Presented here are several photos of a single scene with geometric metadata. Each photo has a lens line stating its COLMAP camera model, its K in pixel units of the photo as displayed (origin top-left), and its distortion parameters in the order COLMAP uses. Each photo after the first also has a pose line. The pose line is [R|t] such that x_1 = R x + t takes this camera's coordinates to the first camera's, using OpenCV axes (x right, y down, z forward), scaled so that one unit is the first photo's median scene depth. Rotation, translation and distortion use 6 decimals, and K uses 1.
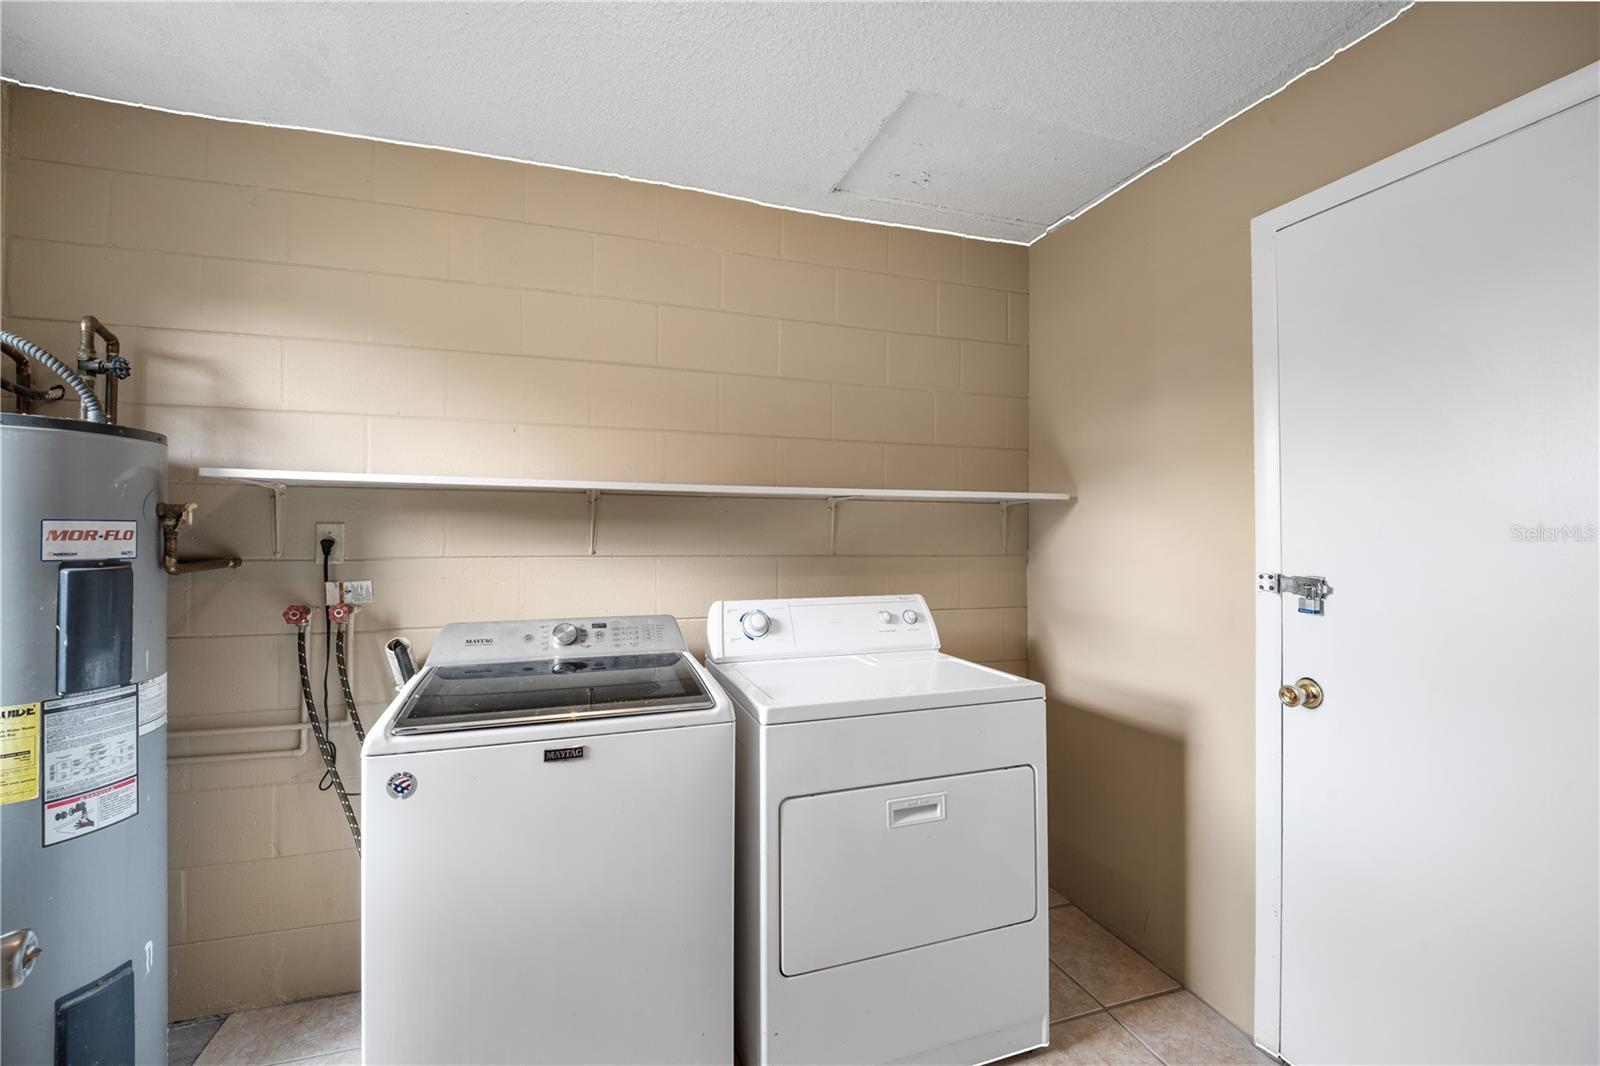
lens RADIAL K [[669.9, 0, 796.8], [0, 669.9, 527.9], [0, 0, 1]] dist [0.000060, 0.000034]
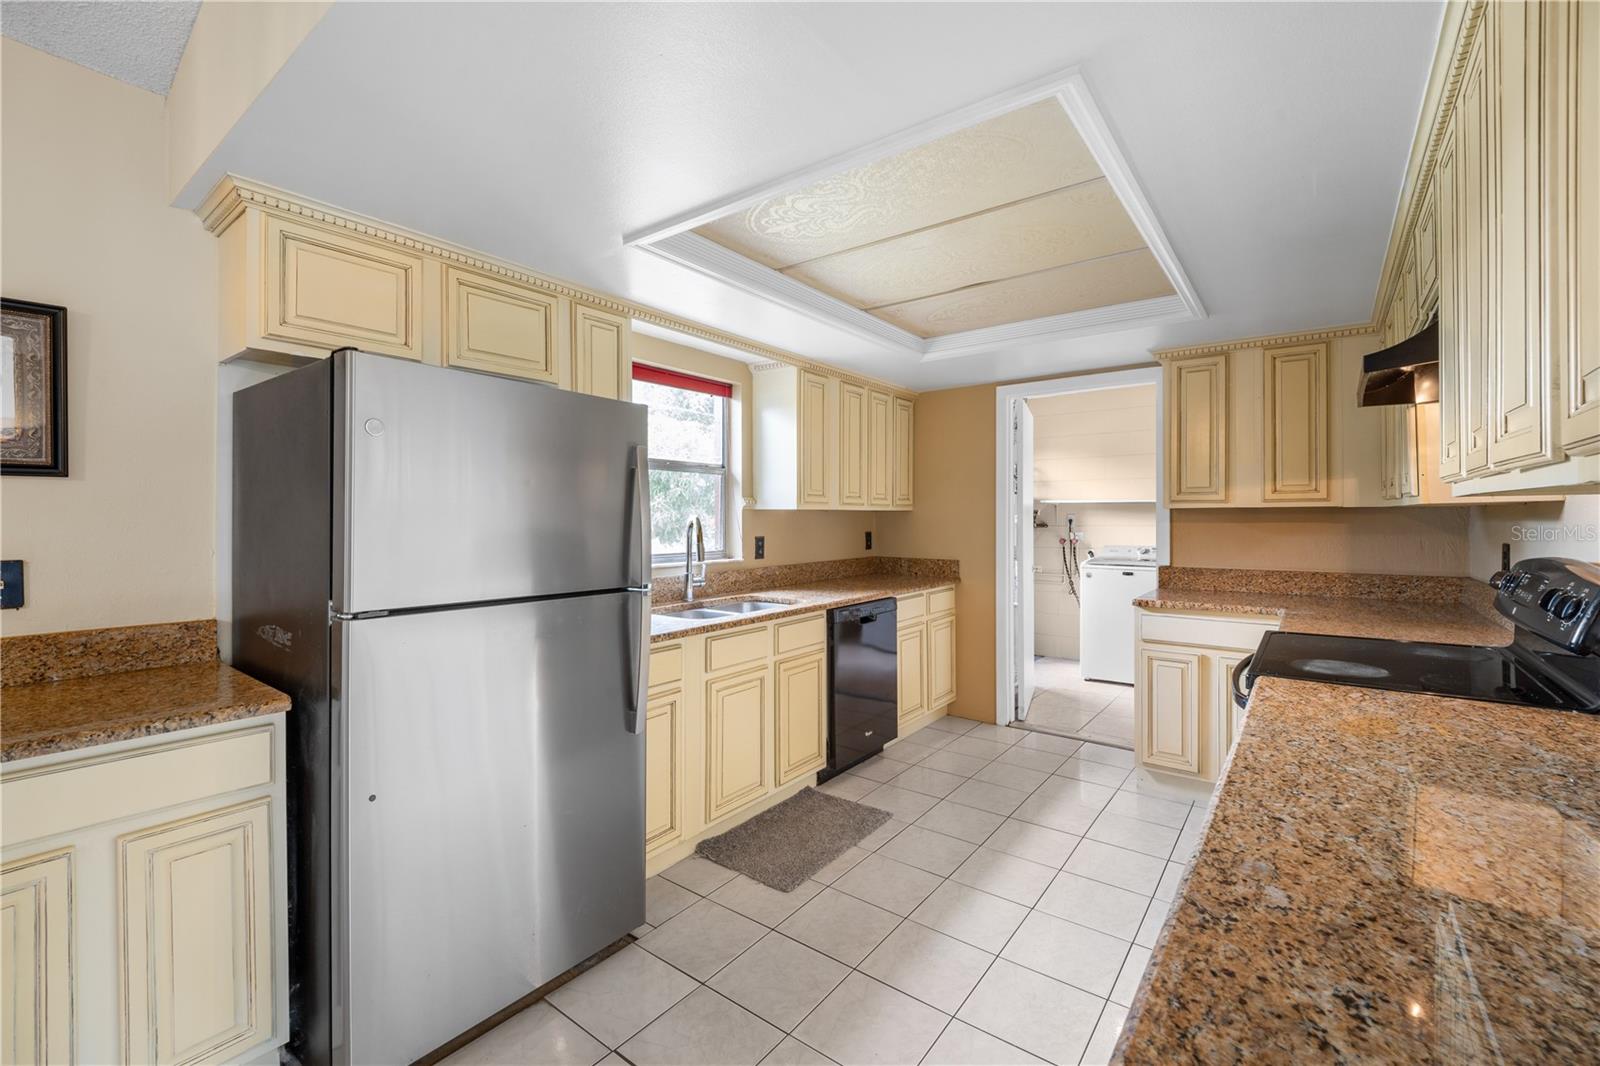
lens RADIAL K [[669.9, 0, 799.1], [0, 669.9, 527.9], [0, 0, 1]] dist [0.000060, 0.000034]
pose [[0.560999, -0.001797, -0.827814, 1.322765], [0.008251, 0.999960, 0.003420, 0.036775], [0.827775, -0.008749, 0.560992, -2.021942]]
